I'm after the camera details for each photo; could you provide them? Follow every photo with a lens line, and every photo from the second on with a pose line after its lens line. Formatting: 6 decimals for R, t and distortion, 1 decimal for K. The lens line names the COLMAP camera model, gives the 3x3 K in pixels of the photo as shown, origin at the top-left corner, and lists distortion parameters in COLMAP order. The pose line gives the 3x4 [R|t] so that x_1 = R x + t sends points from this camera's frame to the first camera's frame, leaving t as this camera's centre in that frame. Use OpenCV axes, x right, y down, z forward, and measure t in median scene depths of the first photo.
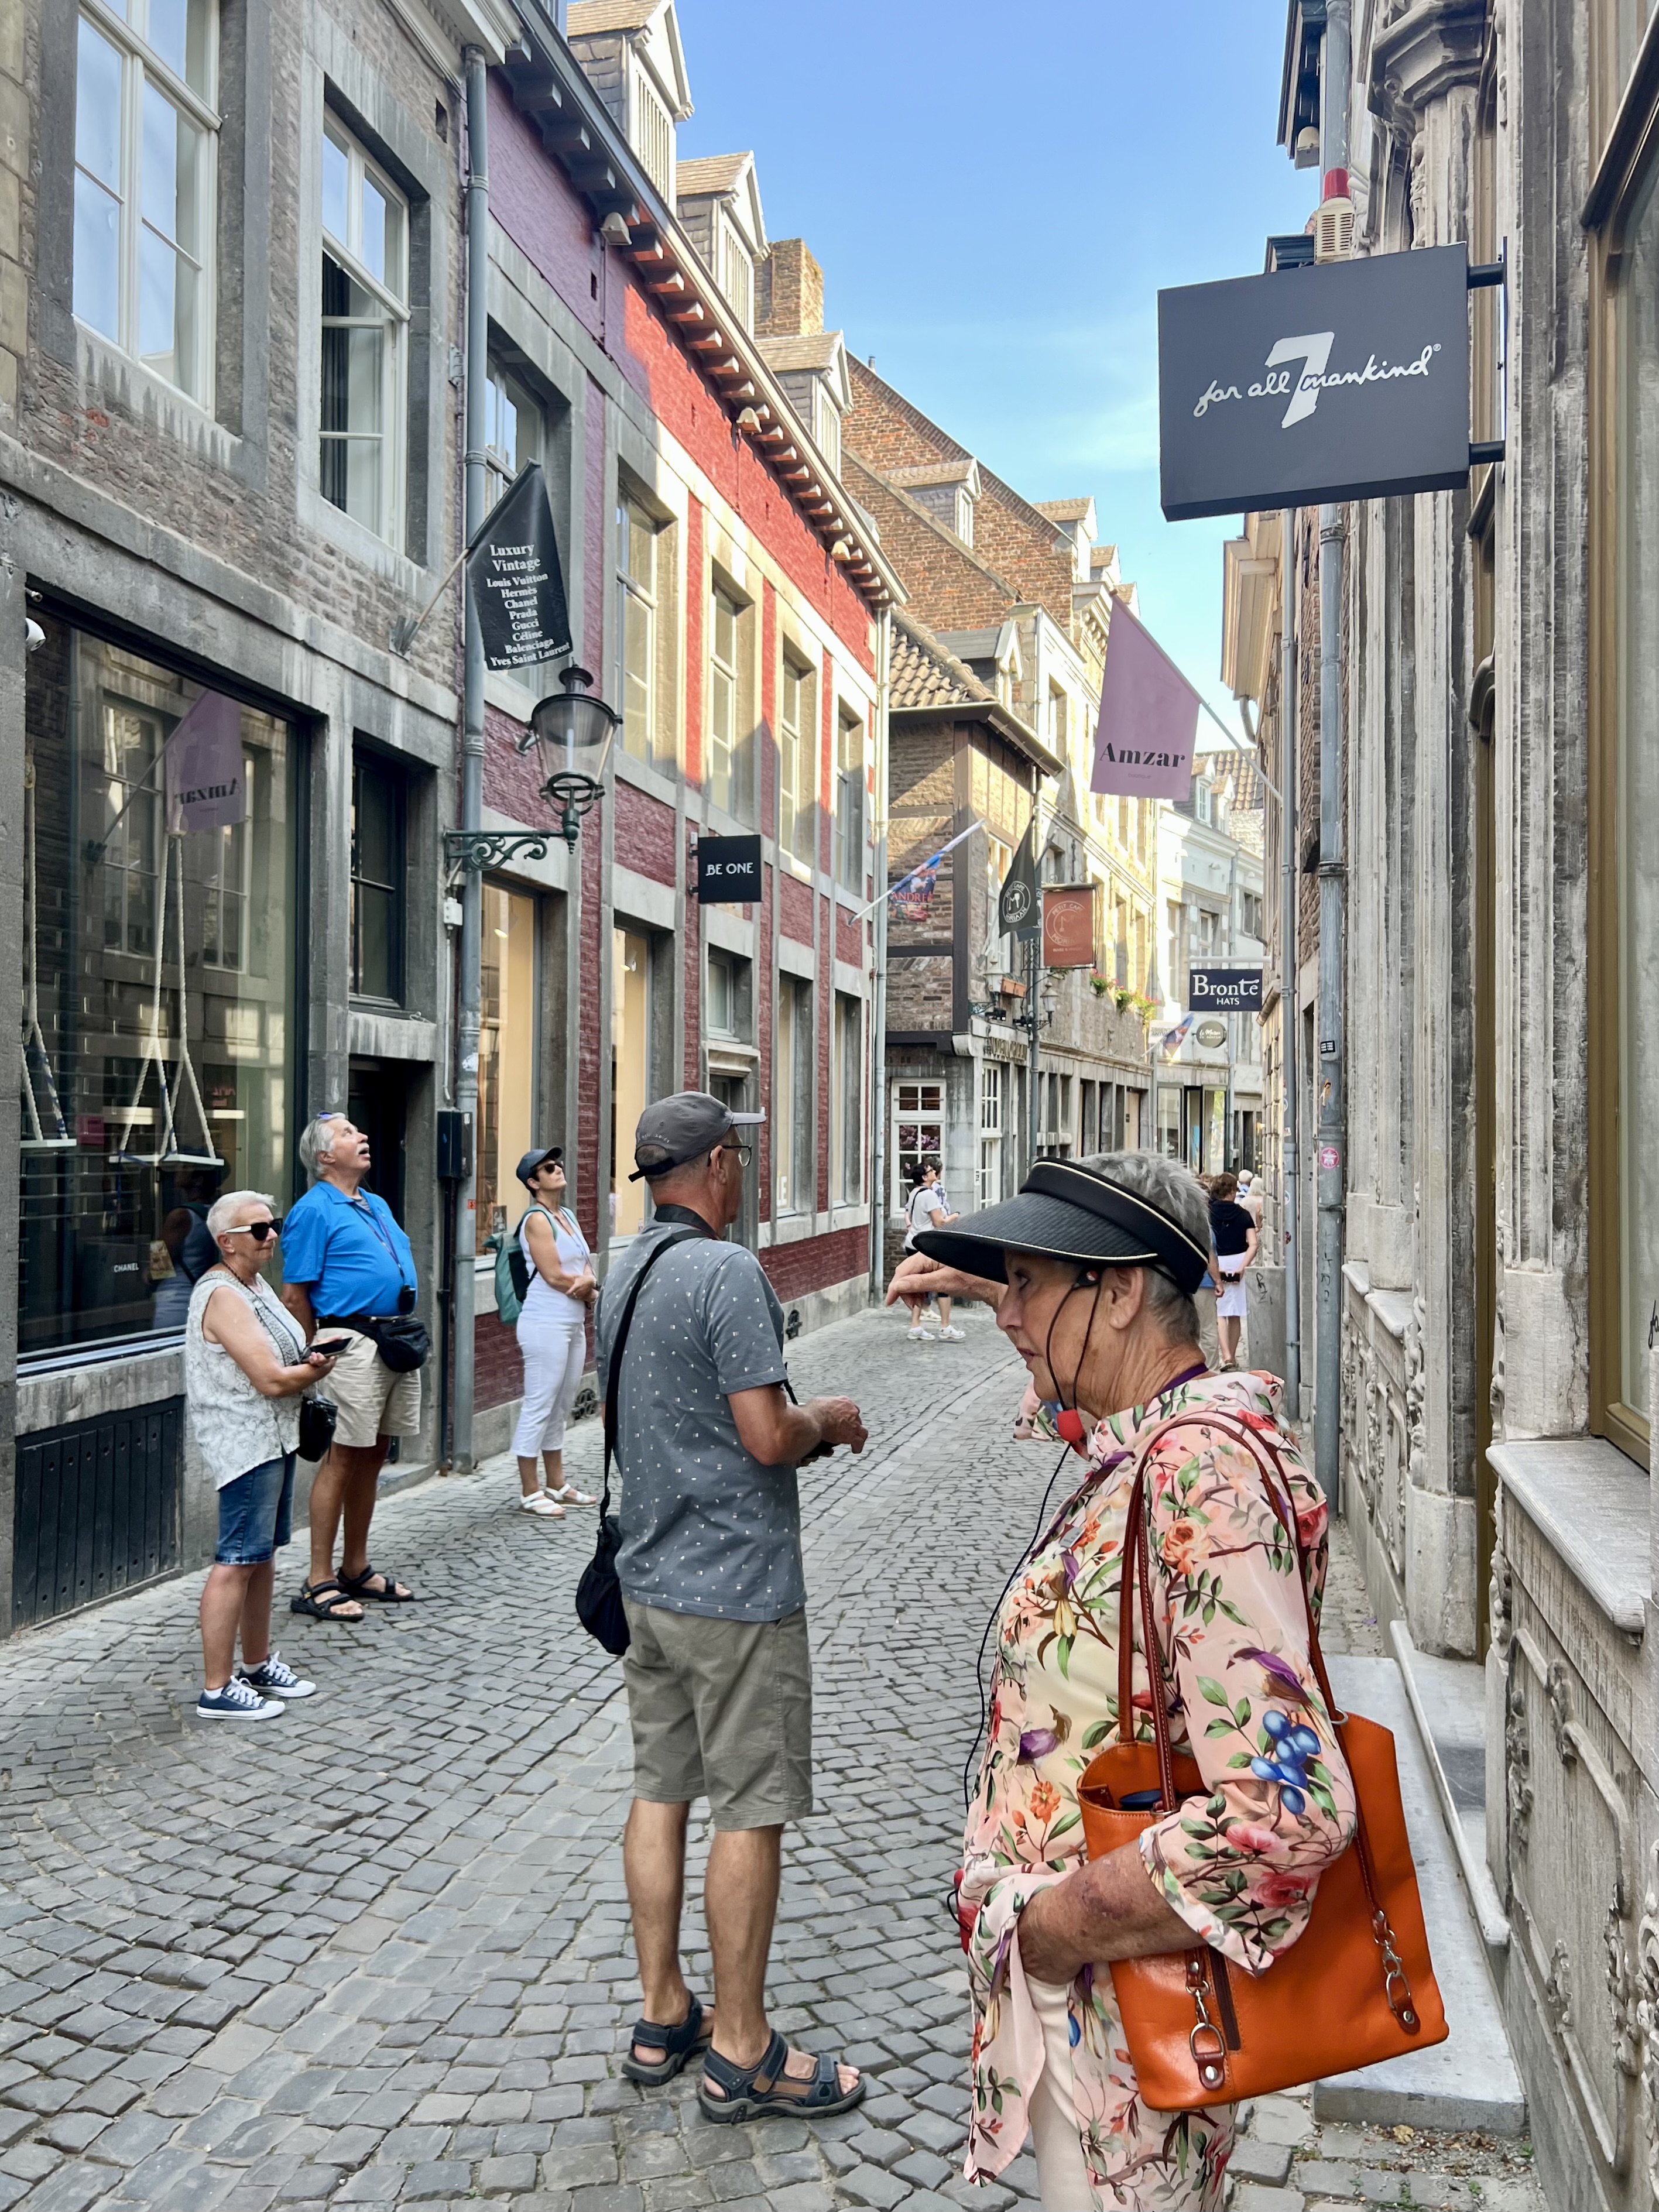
lens RADIAL K [[1745.3, 0, 826.0], [0, 1745.3, 1110.2], [0, 0, 1]] dist [0.002353, -0.004518]
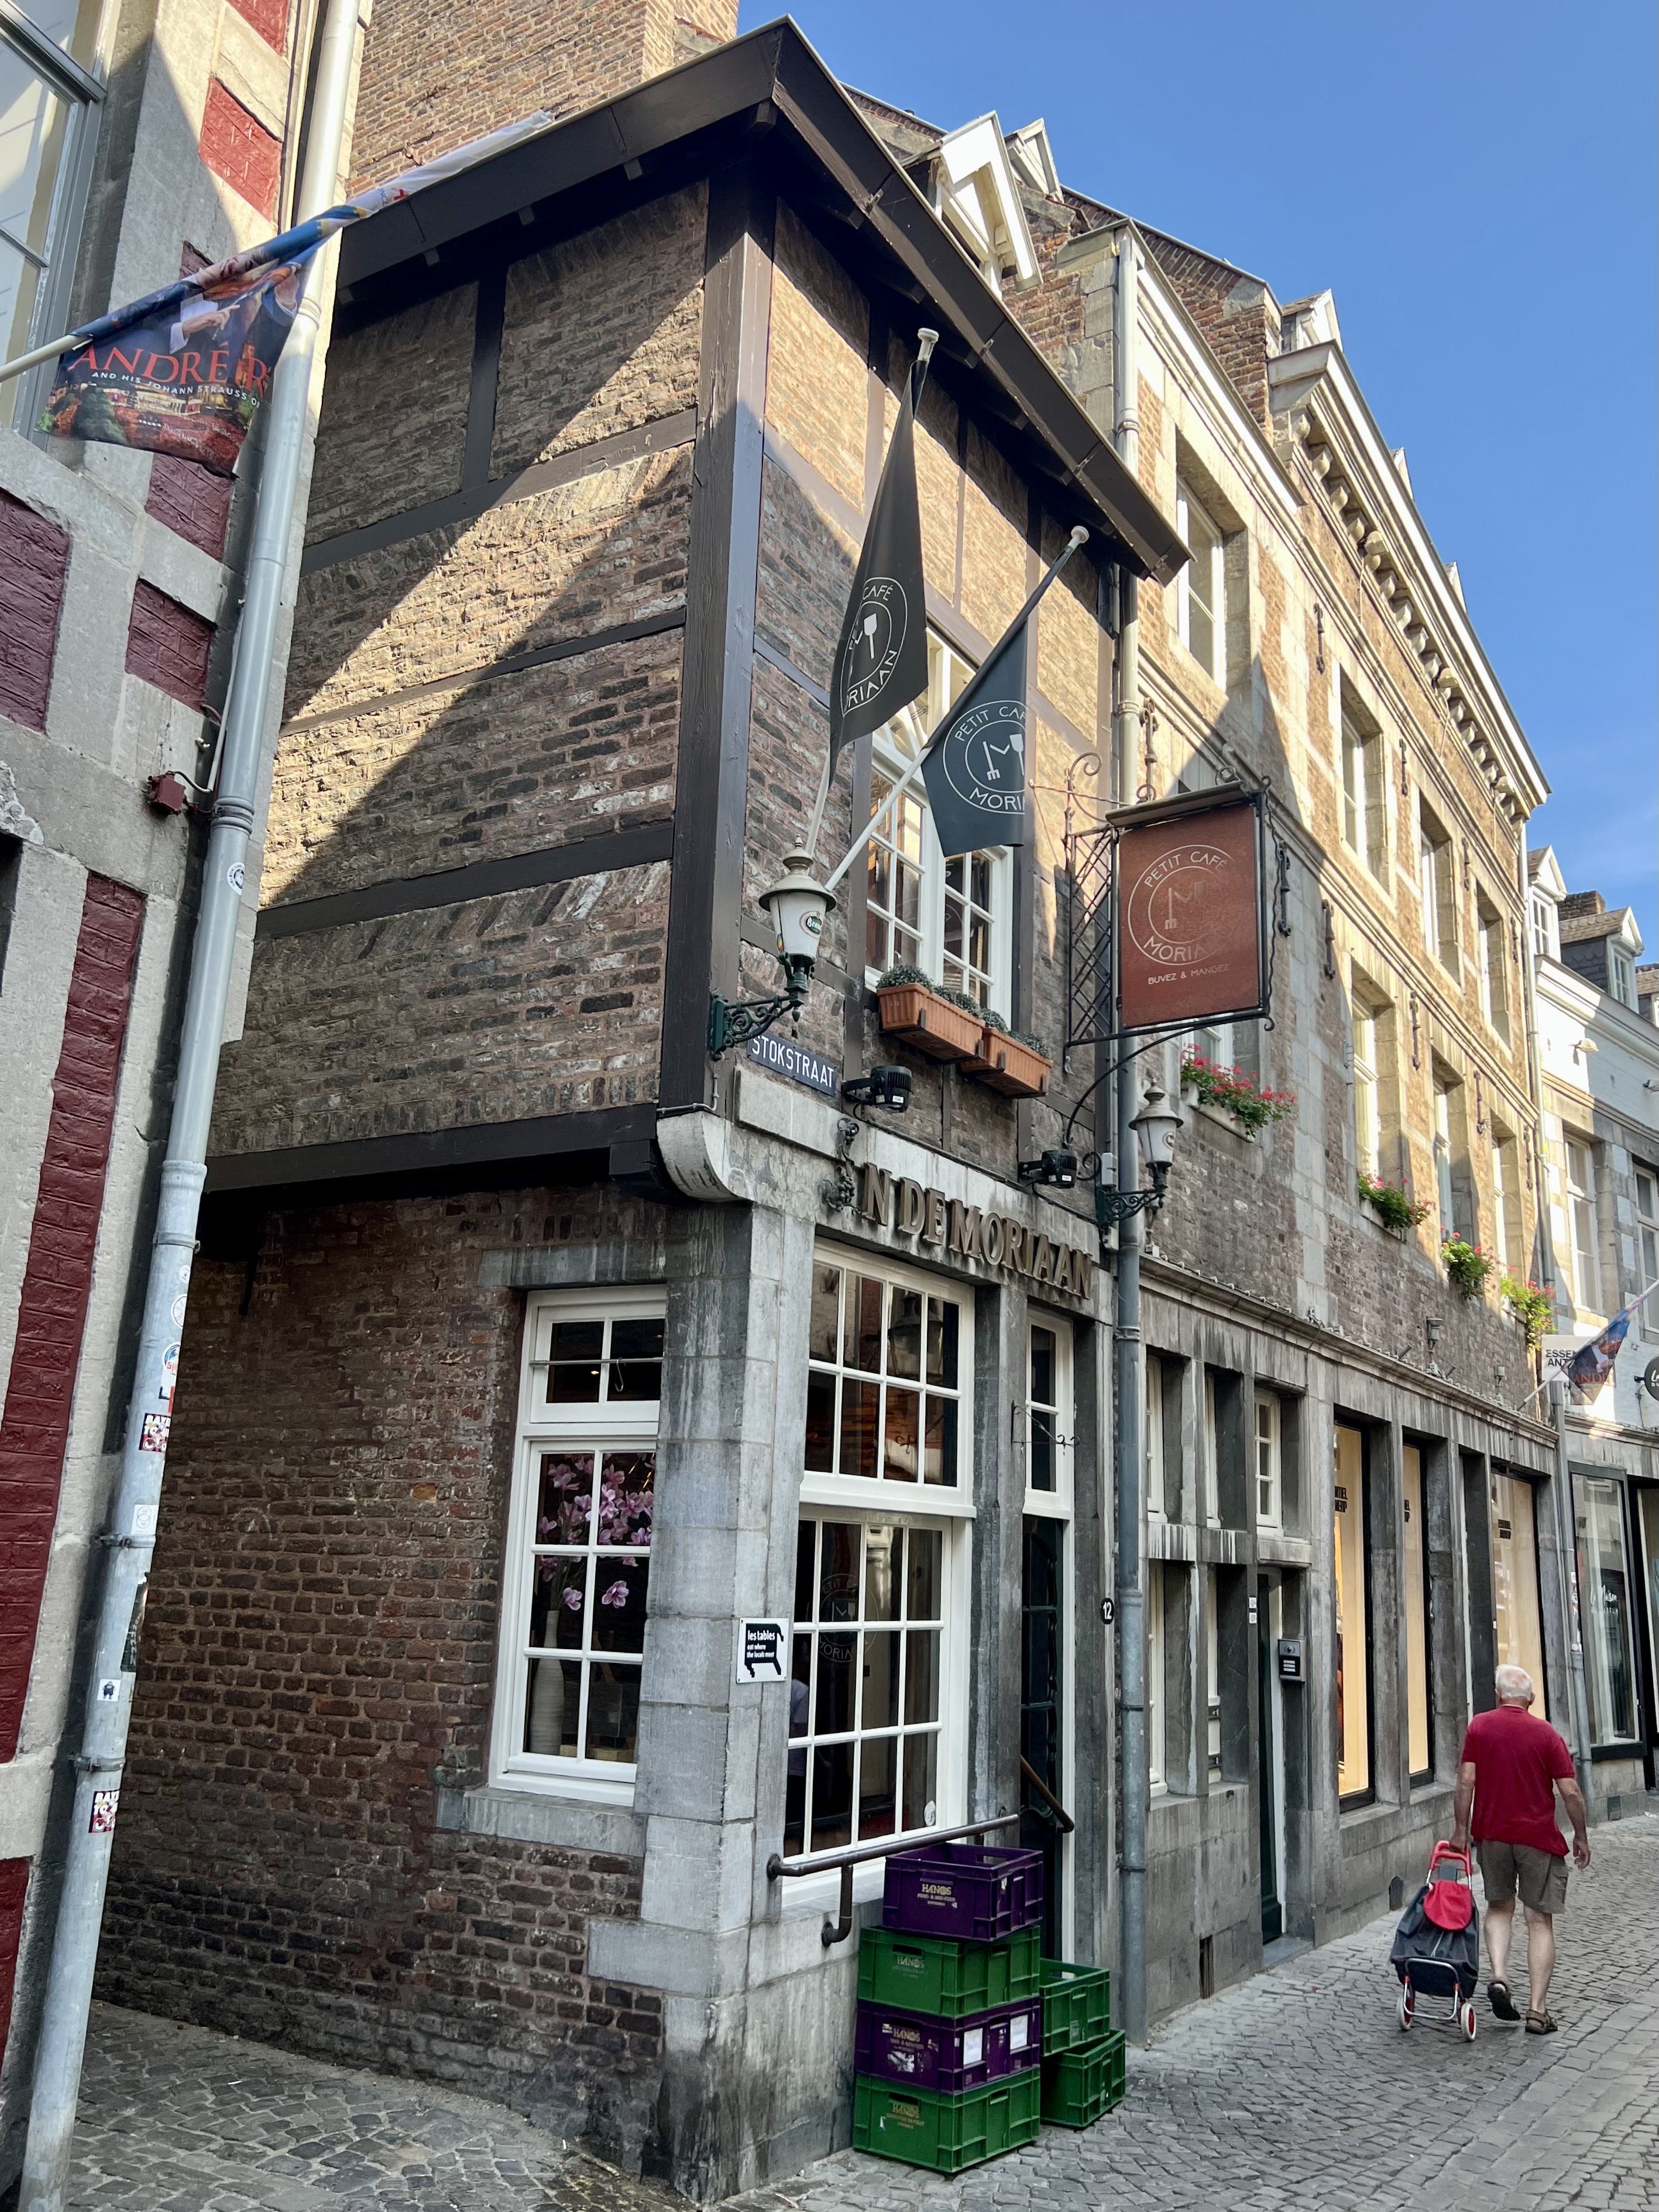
lens RADIAL K [[1745.2, 0, 834.3], [0, 1745.2, 1093.6], [0, 0, 1]] dist [0.002353, -0.004518]
pose [[0.973940, -0.030450, -0.224754, 0.159359], [-0.027933, 0.967299, -0.252096, 0.023039], [0.225080, 0.251804, 0.941240, 0.715873]]
